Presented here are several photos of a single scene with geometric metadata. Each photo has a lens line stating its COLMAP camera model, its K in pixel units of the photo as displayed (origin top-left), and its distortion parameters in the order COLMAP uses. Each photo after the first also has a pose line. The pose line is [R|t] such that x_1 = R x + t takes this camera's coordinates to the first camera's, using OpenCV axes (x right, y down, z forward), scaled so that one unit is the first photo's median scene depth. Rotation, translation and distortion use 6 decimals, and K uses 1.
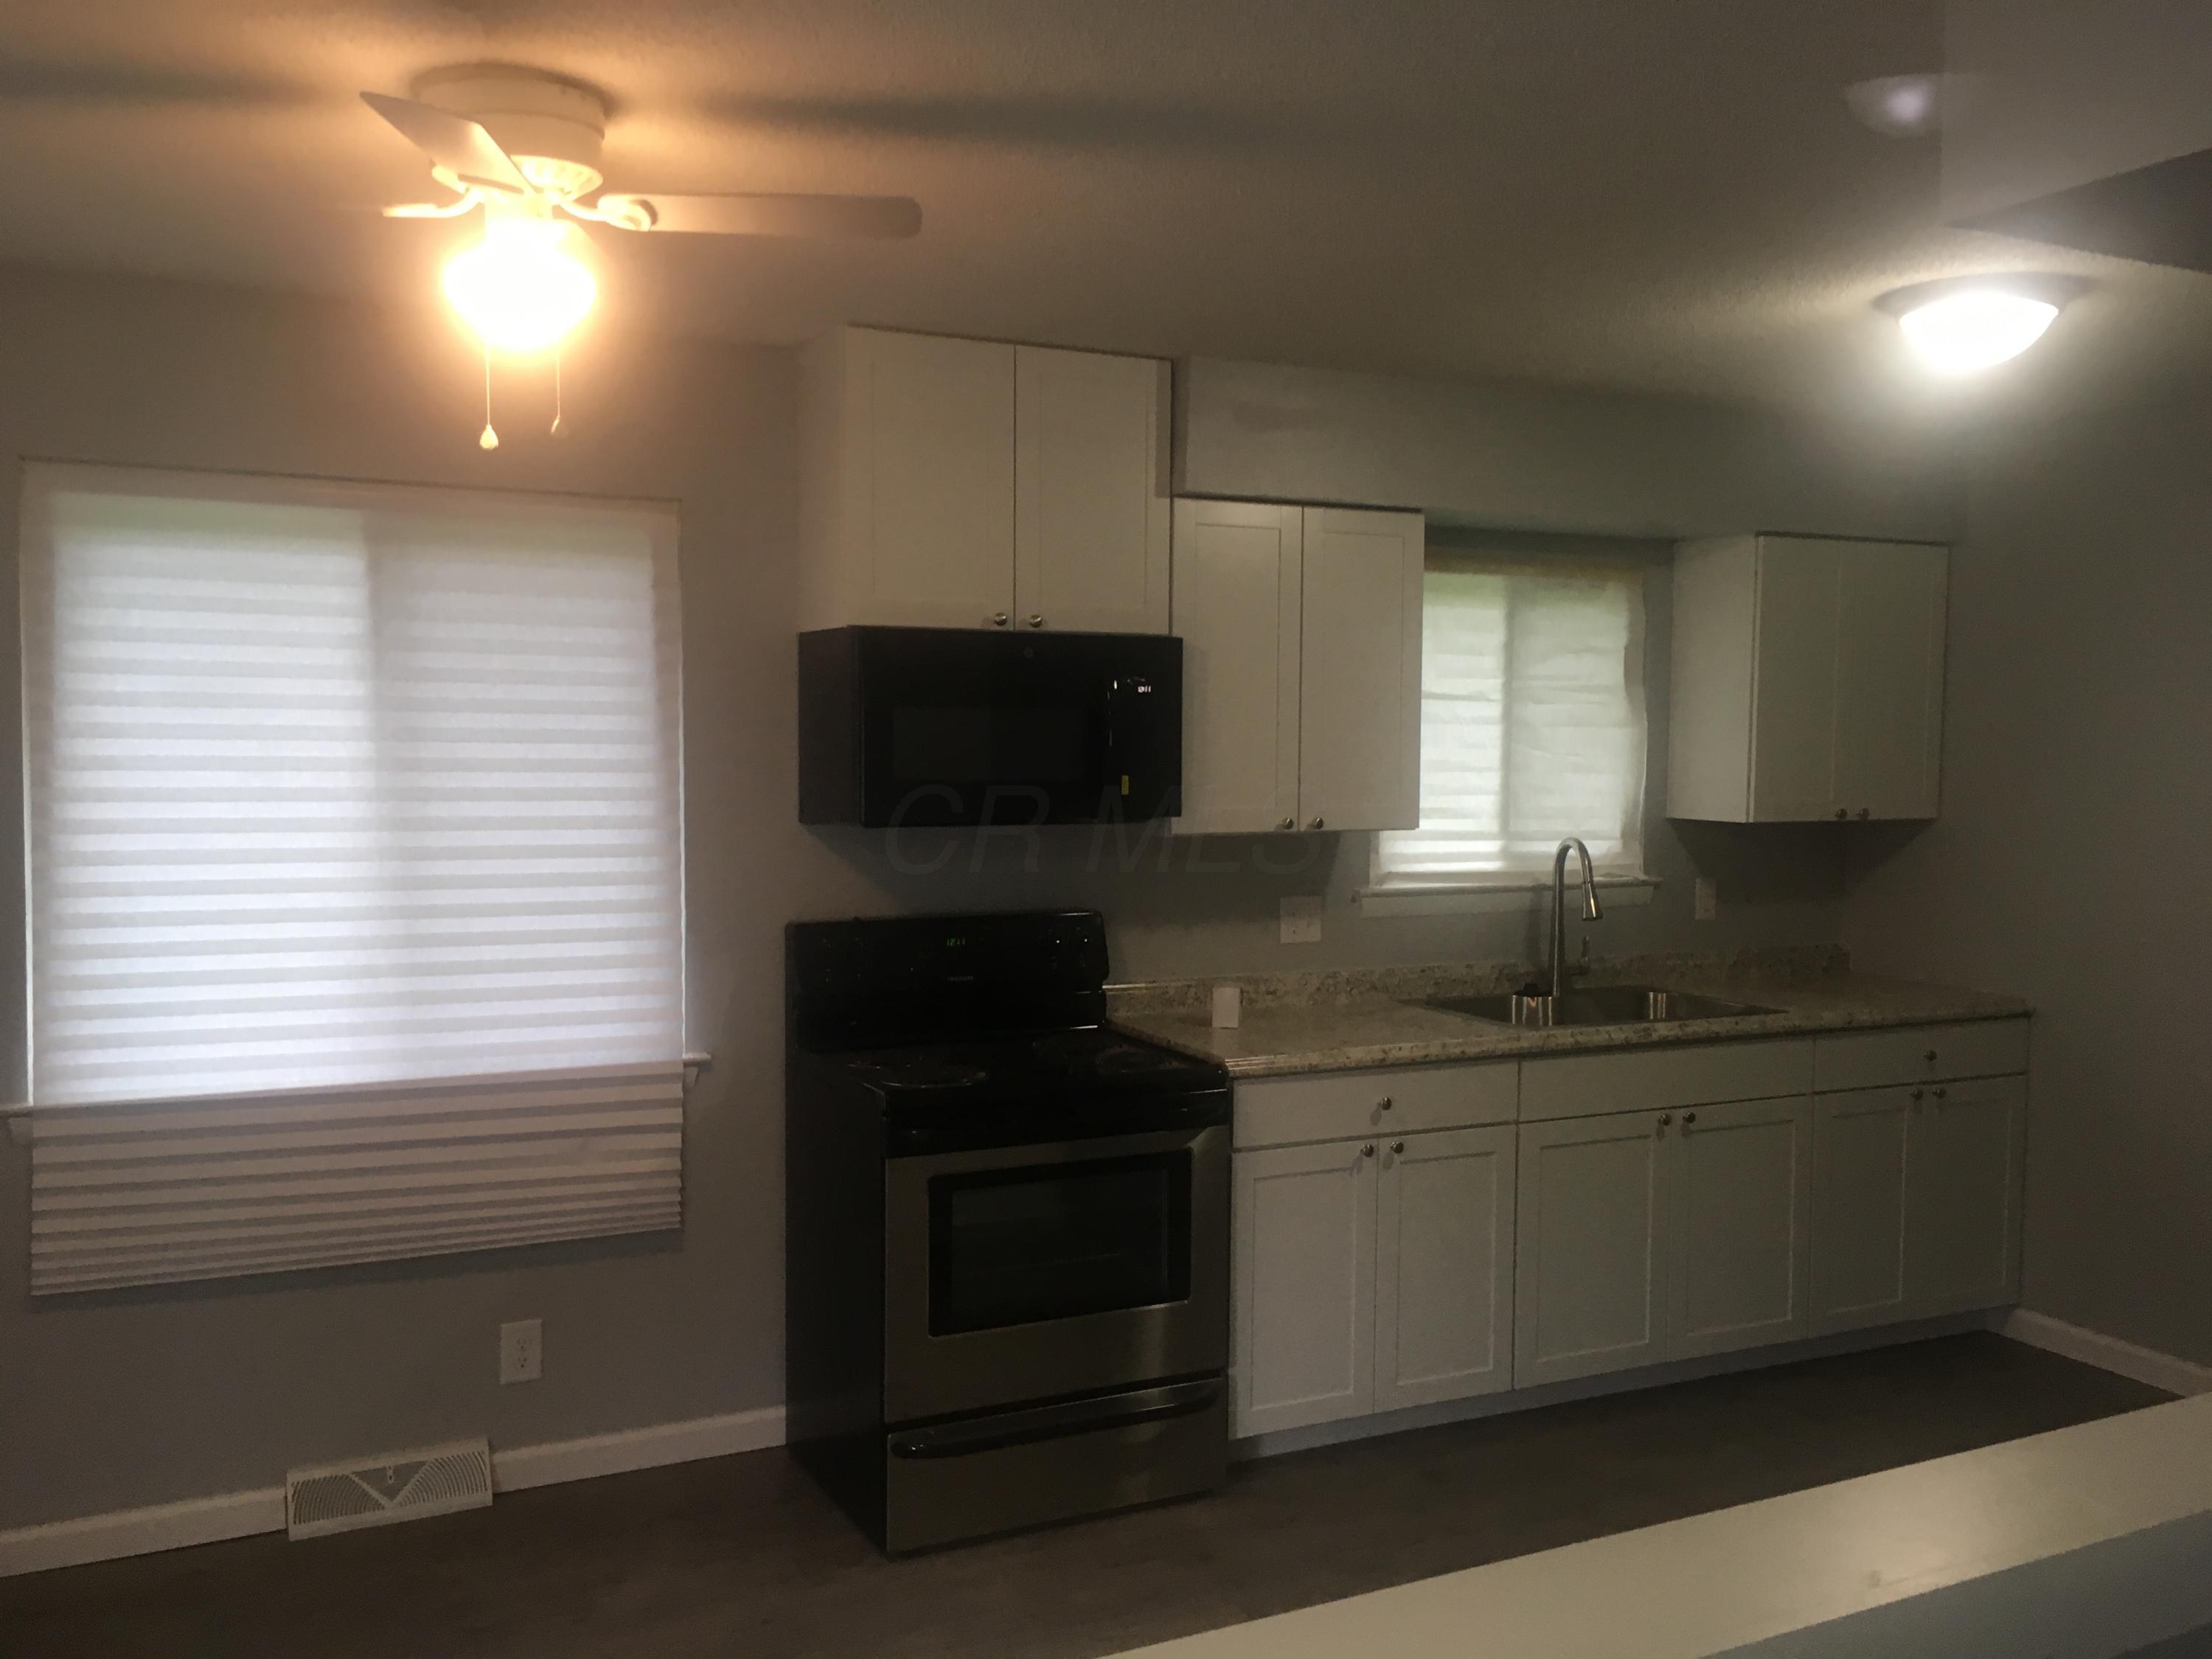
lens RADIAL K [[1877.4, 0, 1106.0], [0, 1877.4, 829.5], [0, 0, 1]] dist [0.077504, -0.122579]
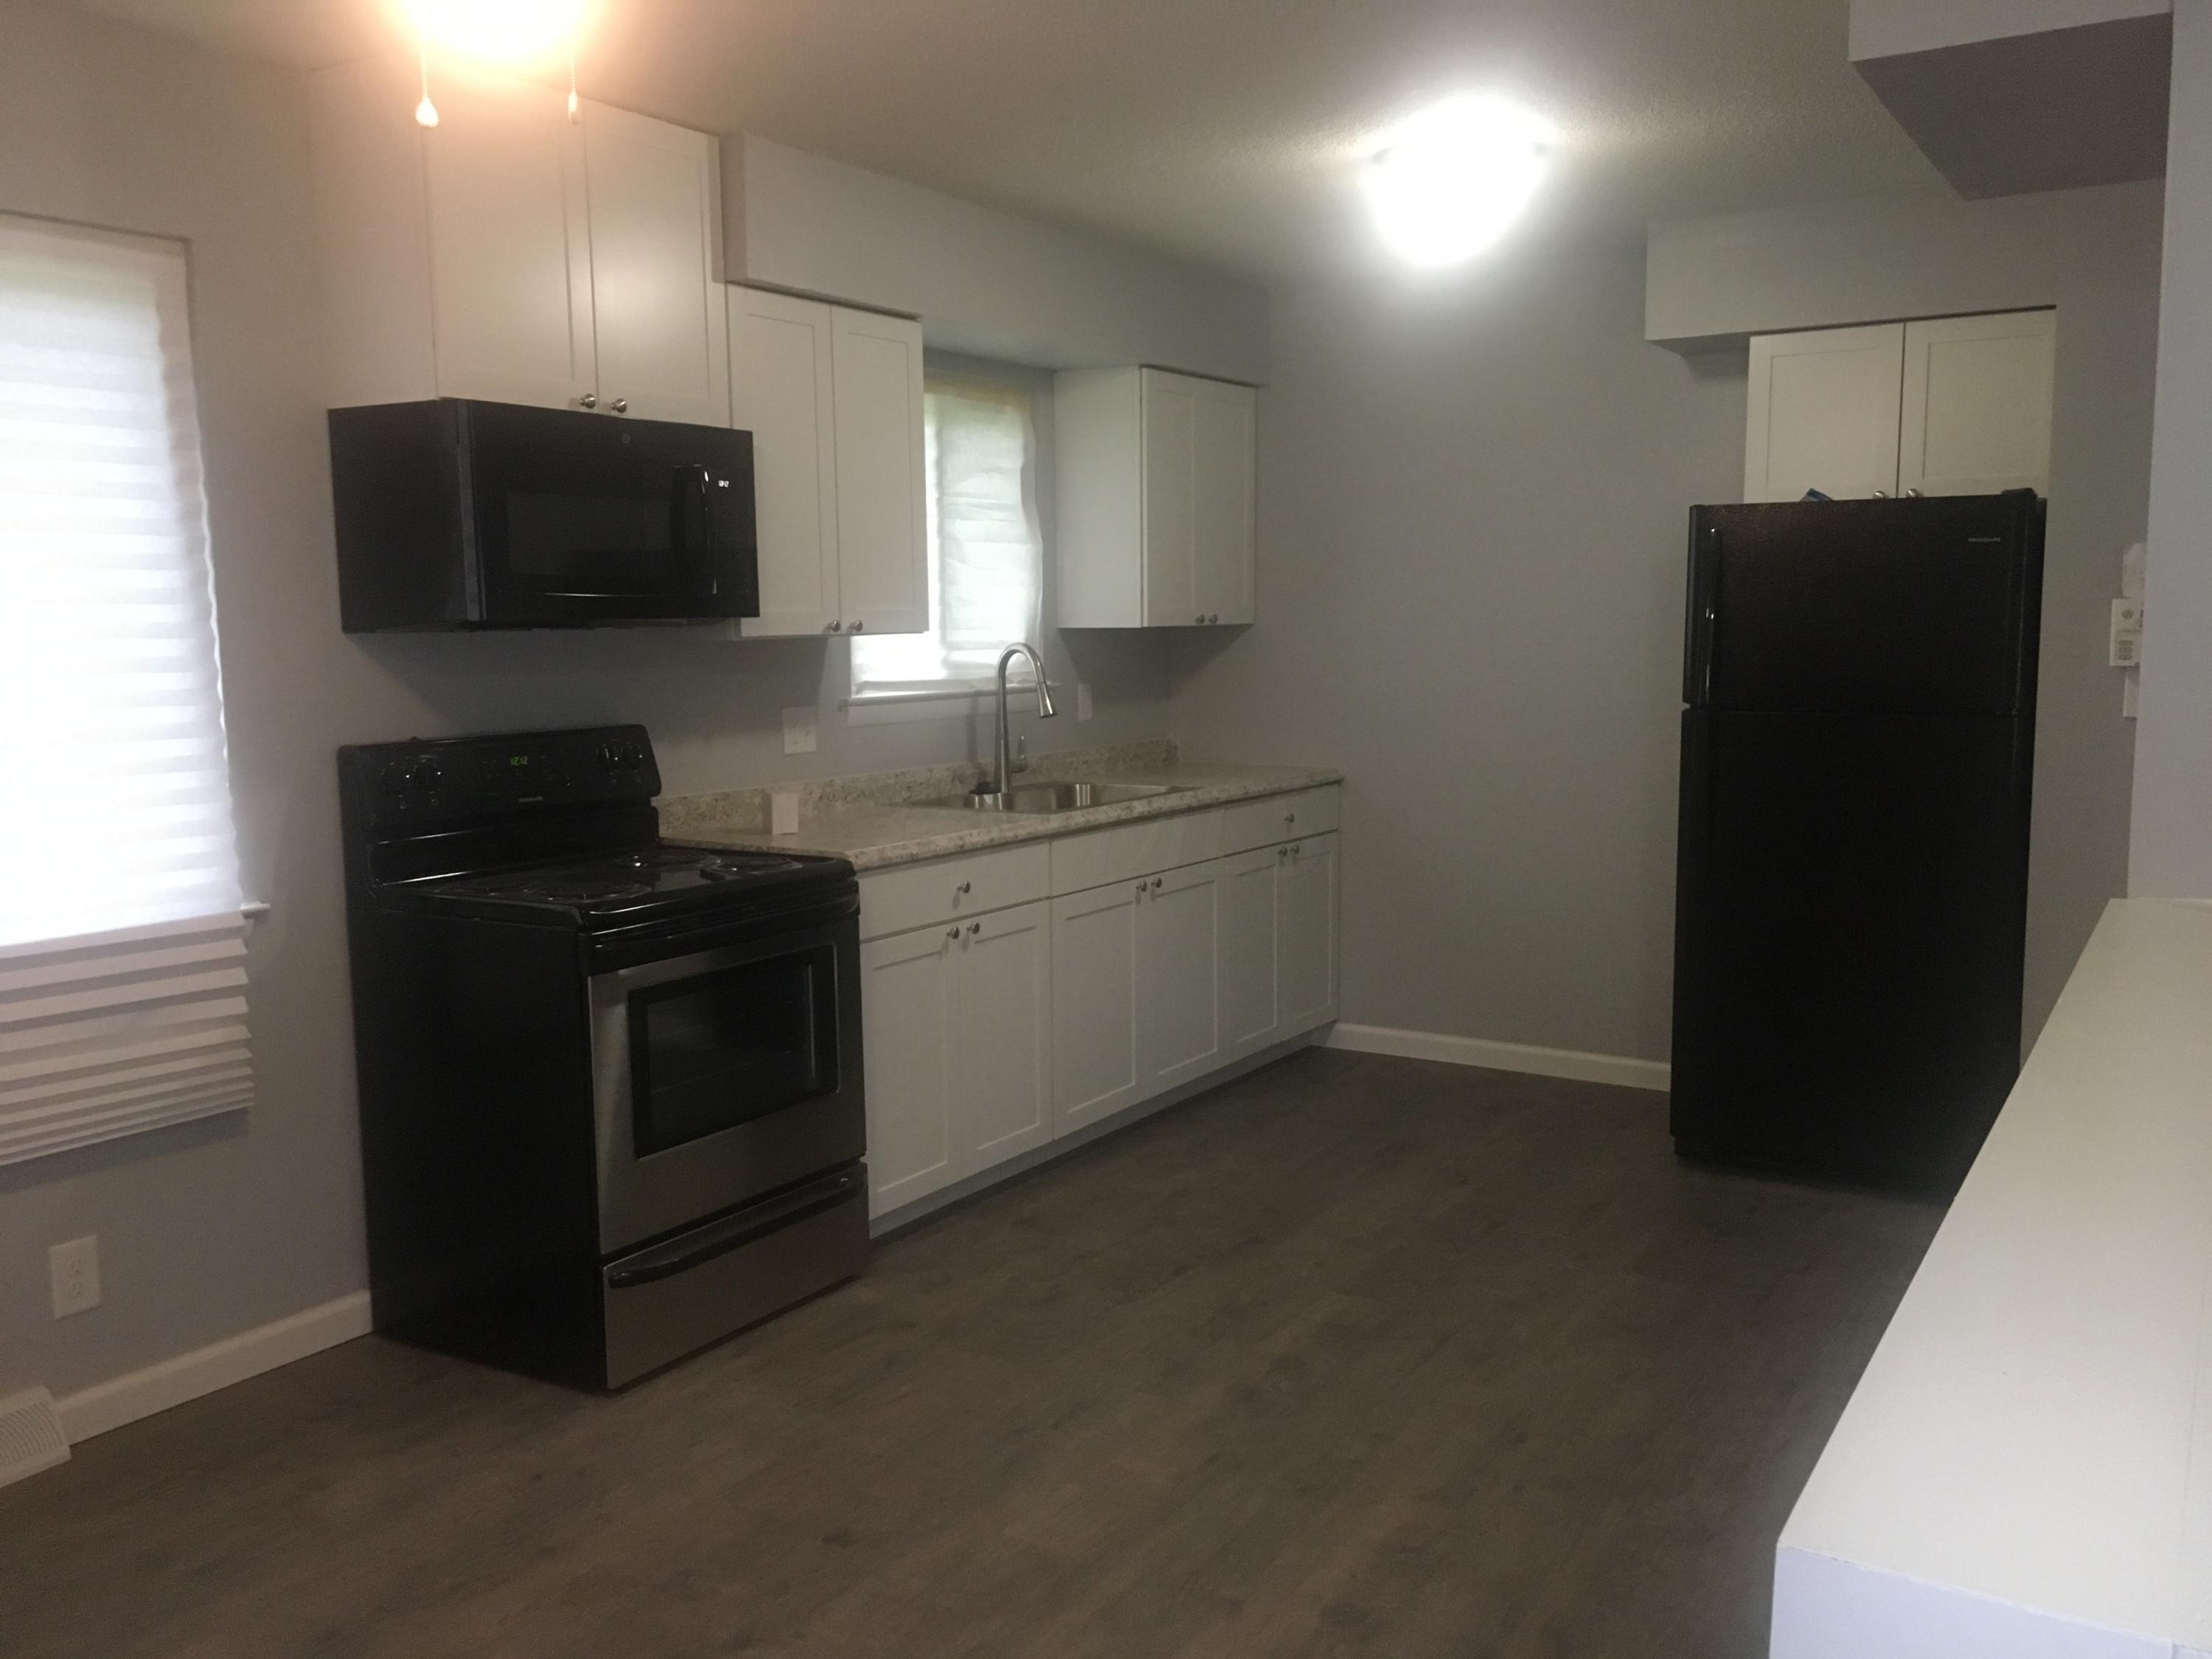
lens RADIAL K [[1877.4, 0, 1106.0], [0, 1877.4, 829.5], [0, 0, 1]] dist [0.077504, -0.122579]
pose [[0.849998, -0.077215, 0.521096, -0.321176], [0.044369, 0.996178, 0.075238, 0.036758], [-0.524914, -0.040831, 0.850175, 0.065332]]
